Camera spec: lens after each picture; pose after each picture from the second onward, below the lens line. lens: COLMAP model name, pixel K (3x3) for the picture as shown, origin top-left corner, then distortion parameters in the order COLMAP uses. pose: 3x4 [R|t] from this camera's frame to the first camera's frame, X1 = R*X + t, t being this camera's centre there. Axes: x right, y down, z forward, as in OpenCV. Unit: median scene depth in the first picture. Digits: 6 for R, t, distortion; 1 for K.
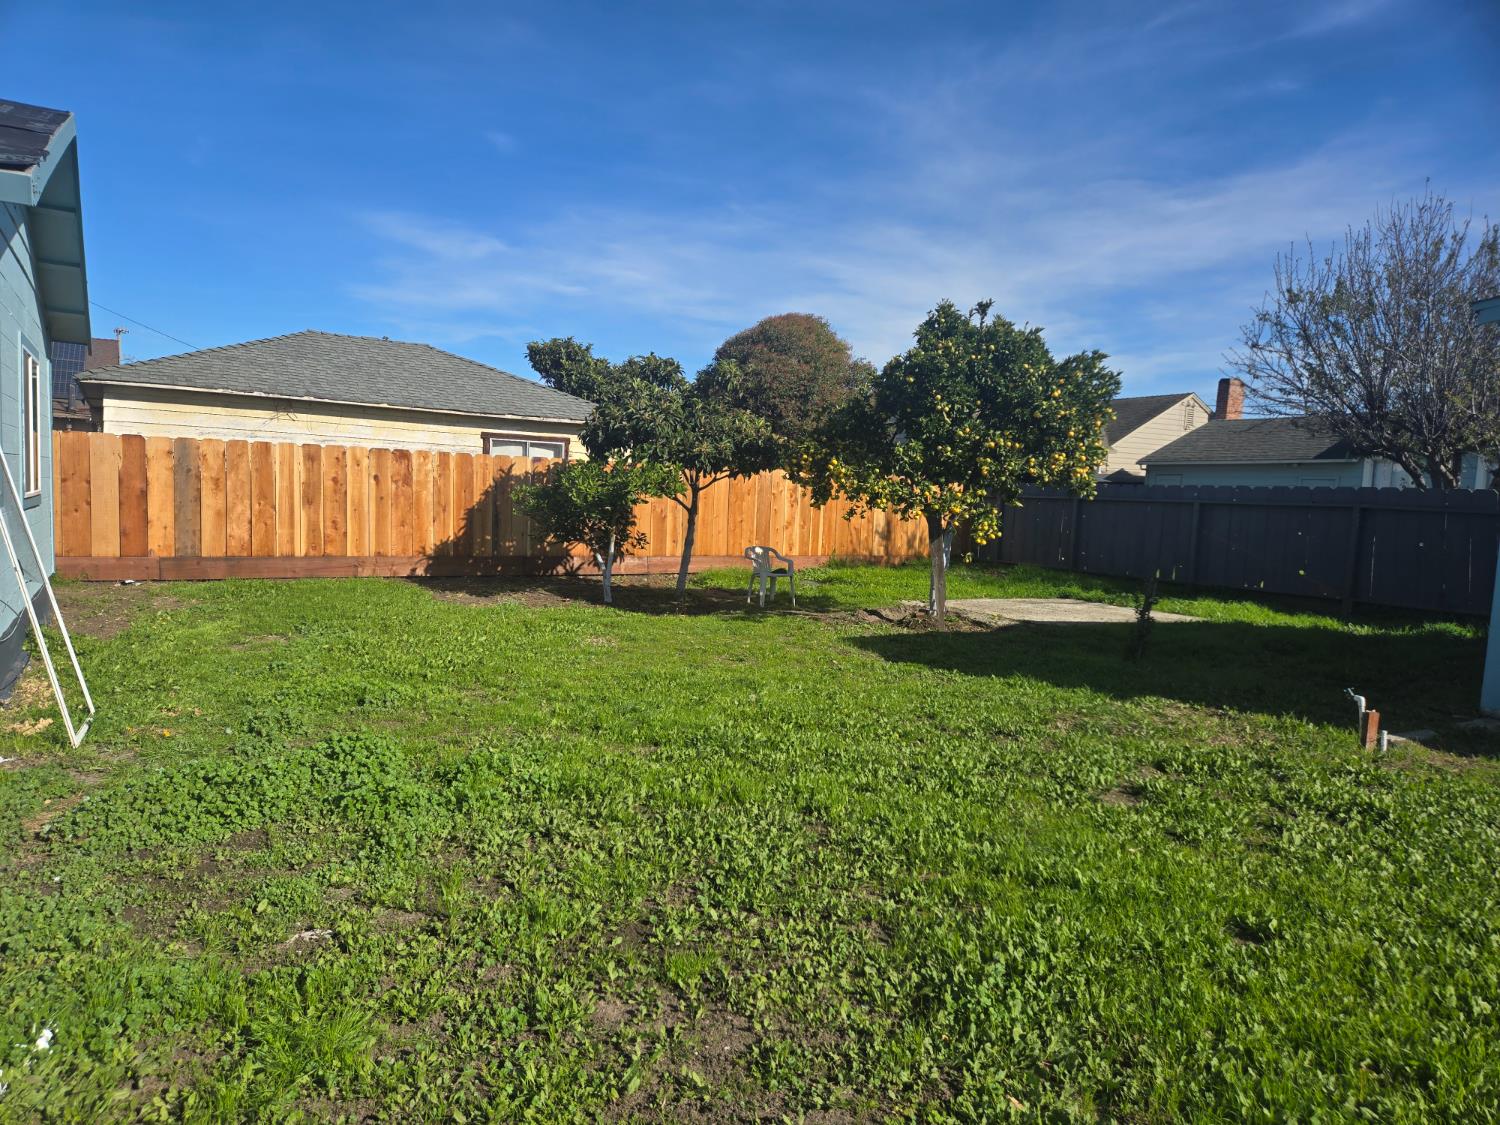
lens RADIAL K [[999.1, 0, 747.6], [0, 999.1, 560.0], [0, 0, 1]] dist [0.069672, -0.056692]
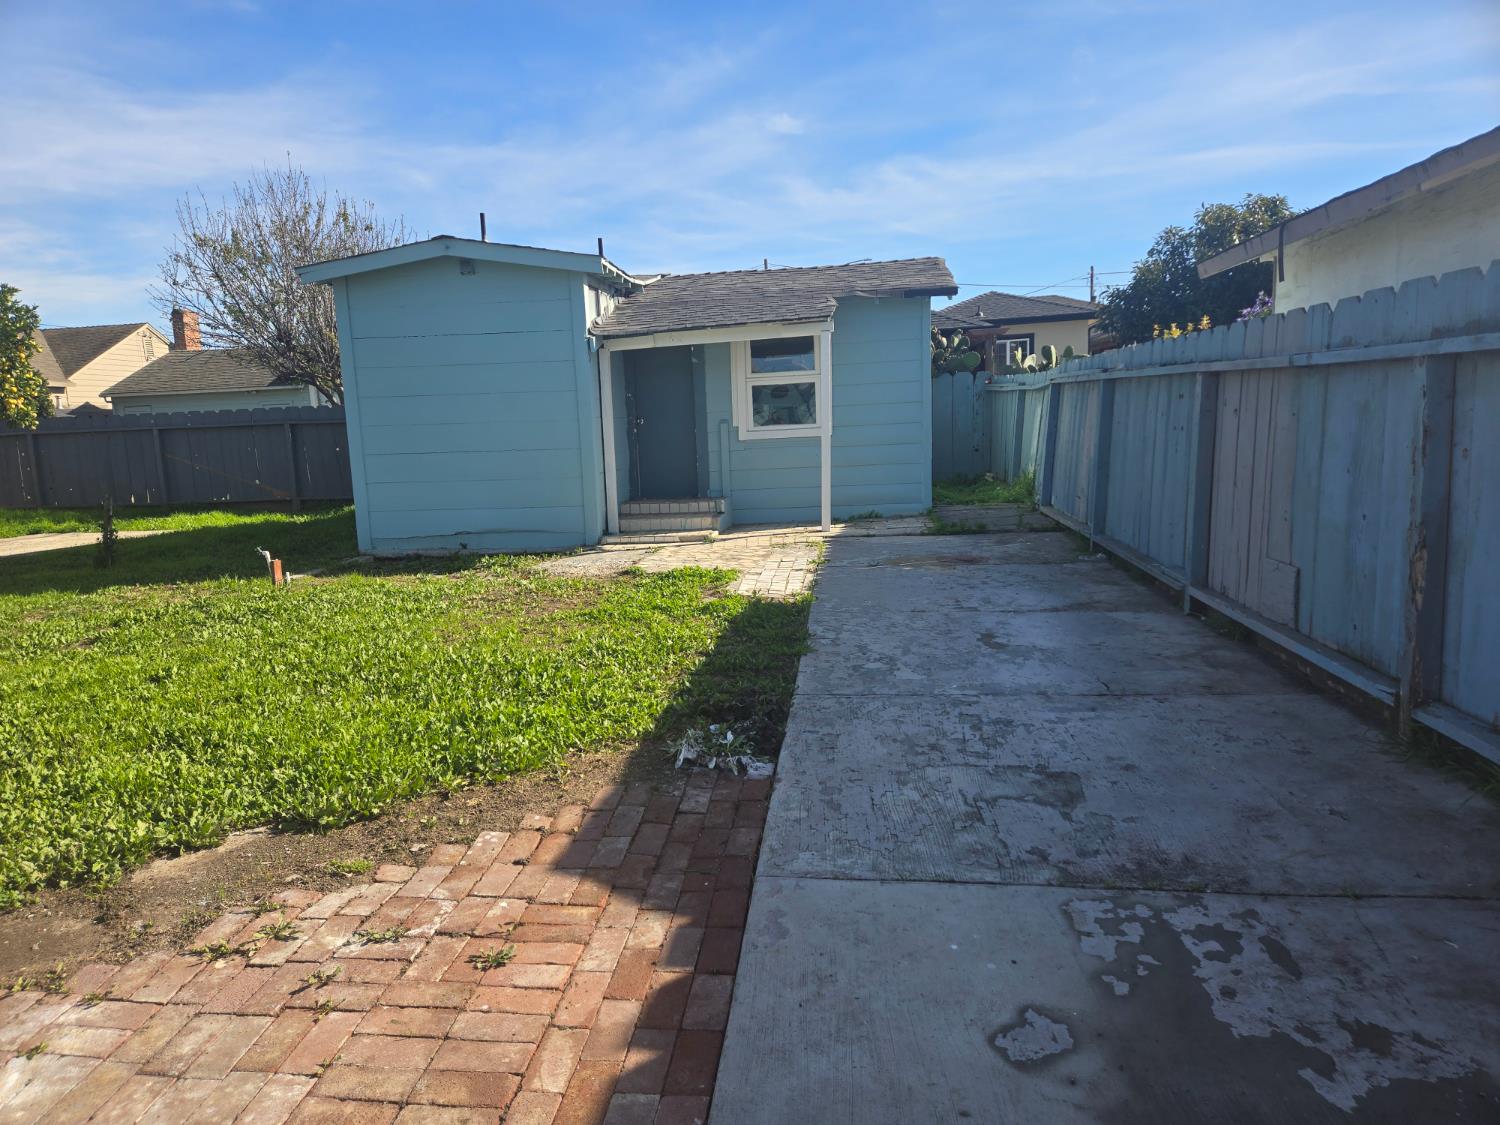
lens RADIAL K [[999.1, 0, 732.9], [0, 999.1, 591.2], [0, 0, 1]] dist [0.069672, -0.056692]
pose [[0.621474, -0.192604, 0.759391, -0.037492], [0.118696, 0.981268, 0.151739, 0.025558], [-0.774391, -0.004165, 0.632694, -0.197107]]
